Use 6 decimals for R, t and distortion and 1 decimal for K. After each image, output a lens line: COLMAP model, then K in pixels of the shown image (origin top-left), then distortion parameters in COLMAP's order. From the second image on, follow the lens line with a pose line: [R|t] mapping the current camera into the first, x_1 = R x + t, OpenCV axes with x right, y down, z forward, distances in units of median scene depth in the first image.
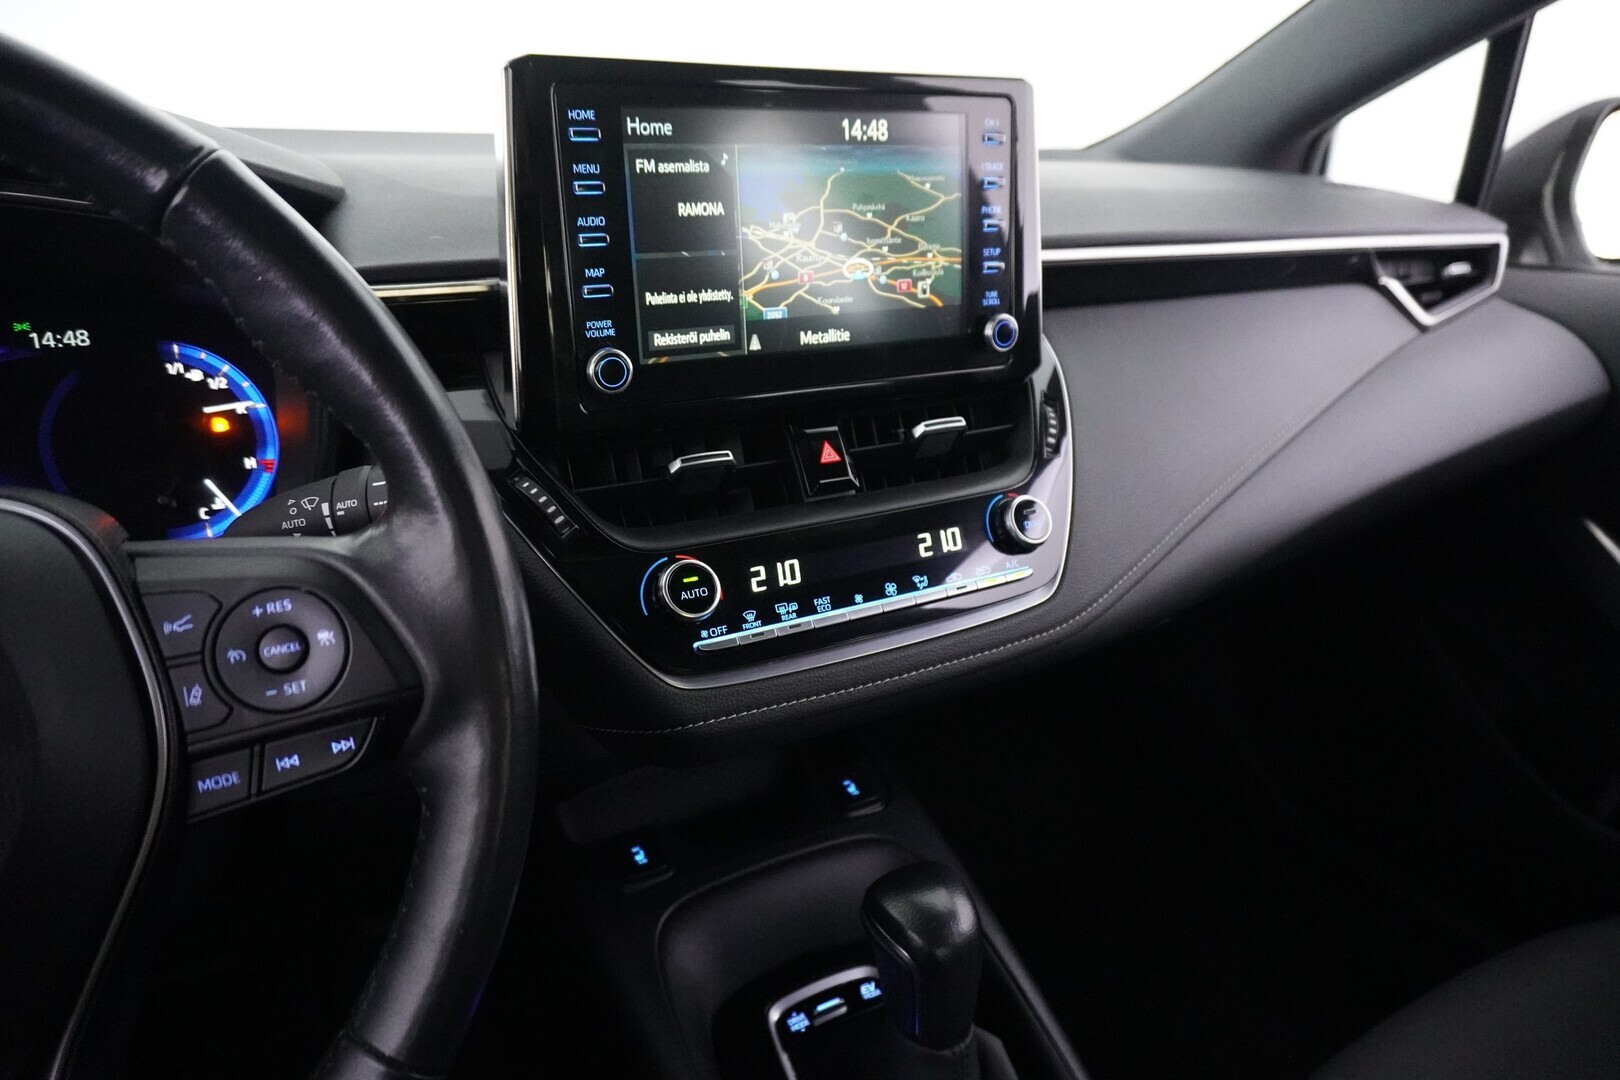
lens RADIAL K [[1118.6, 0, 803.6], [0, 1118.6, 522.6], [0, 0, 1]] dist [-0.007847, -0.001483]
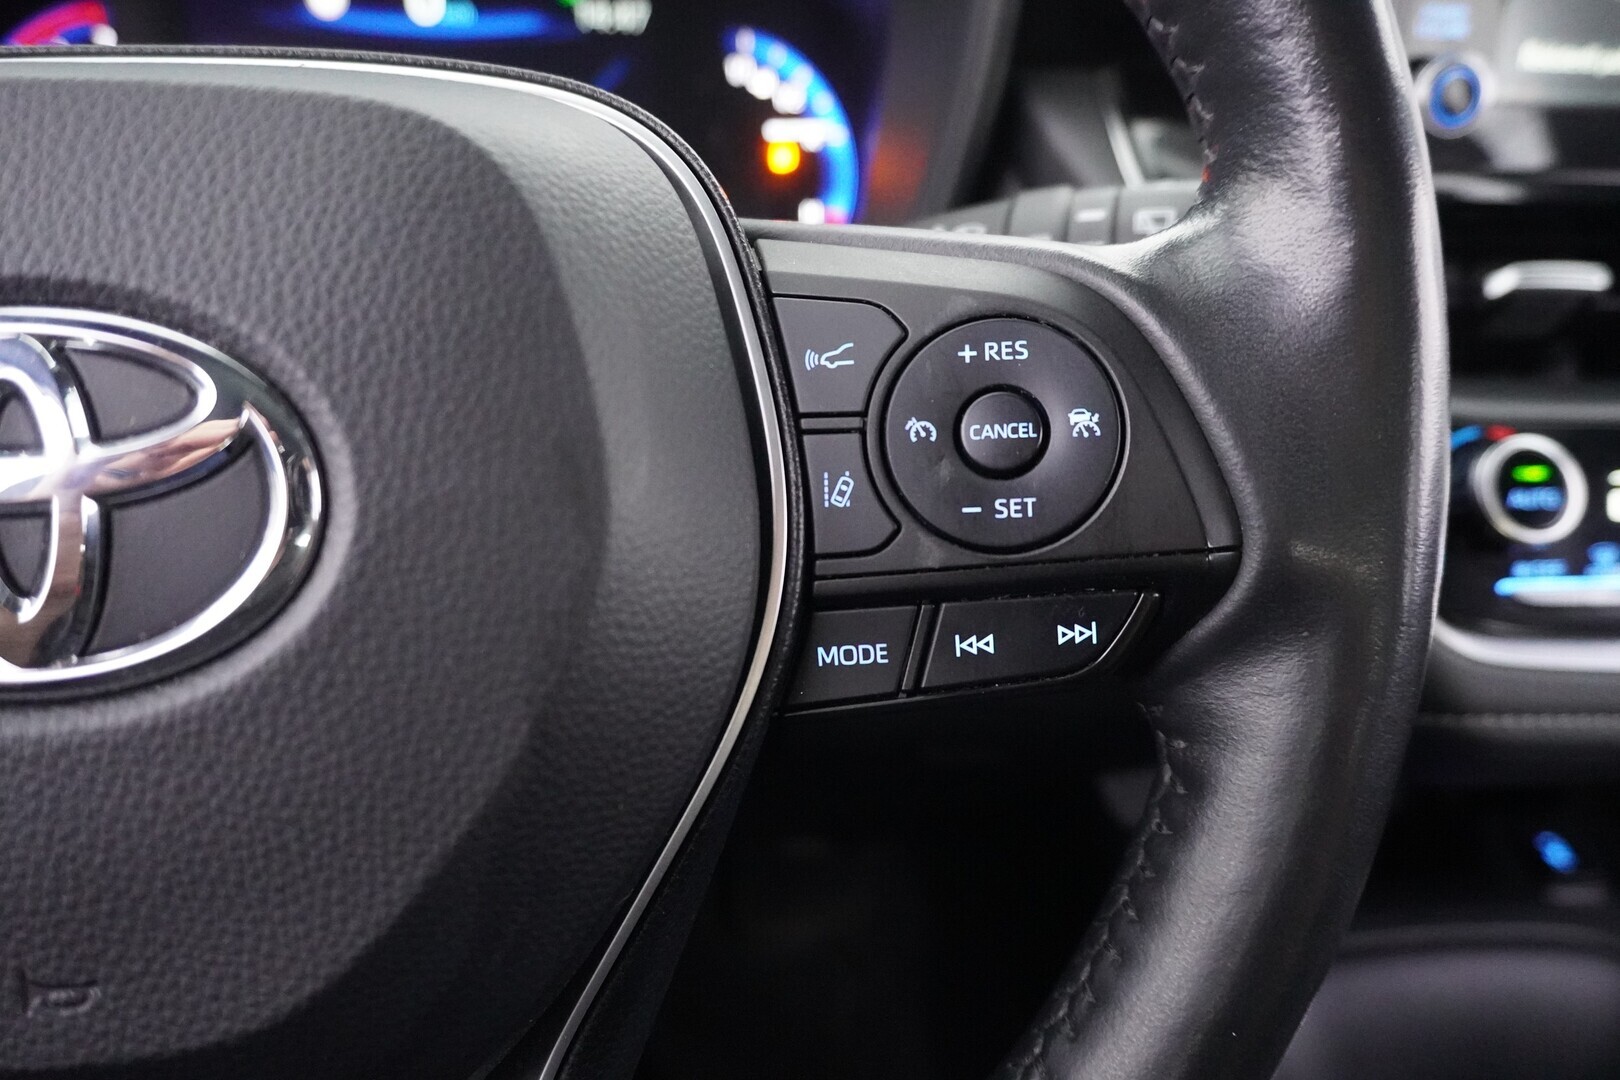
lens RADIAL K [[1269.4, 0, 811.1], [0, 1269.4, 549.9], [0, 0, 1]] dist [0.007359, 0.000497]
pose [[0.933307, 0.170130, -0.316218, -0.352479], [-0.147152, 0.984506, 0.095366, 0.124345], [0.327543, -0.042473, 0.943881, 0.405205]]
